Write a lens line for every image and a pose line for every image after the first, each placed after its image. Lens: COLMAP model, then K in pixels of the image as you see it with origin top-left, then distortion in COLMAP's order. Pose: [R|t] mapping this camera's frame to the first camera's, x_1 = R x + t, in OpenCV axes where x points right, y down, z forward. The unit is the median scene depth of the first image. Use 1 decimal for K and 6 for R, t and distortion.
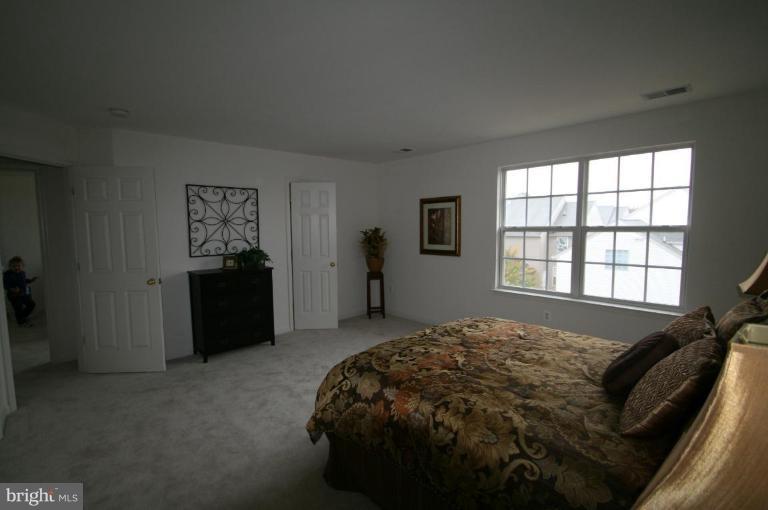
lens RADIAL K [[366.3, 0, 384.0], [0, 366.3, 255.0], [0, 0, 1]] dist [0.000592, 0.000087]
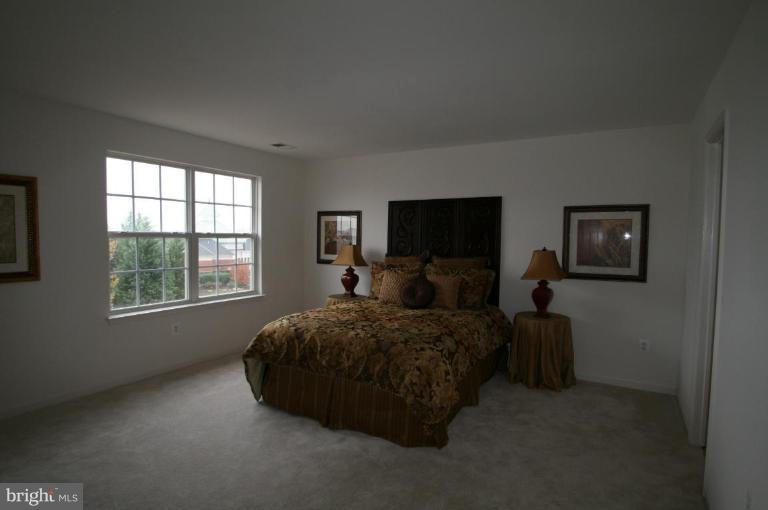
lens RADIAL K [[366.3, 0, 384.0], [0, 366.3, 255.0], [0, 0, 1]] dist [0.000592, 0.000087]
pose [[-0.242558, -0.057389, 0.968438, -0.620414], [0.051913, 0.996051, 0.072028, -0.062092], [-0.968747, 0.067745, -0.238621, 0.734951]]
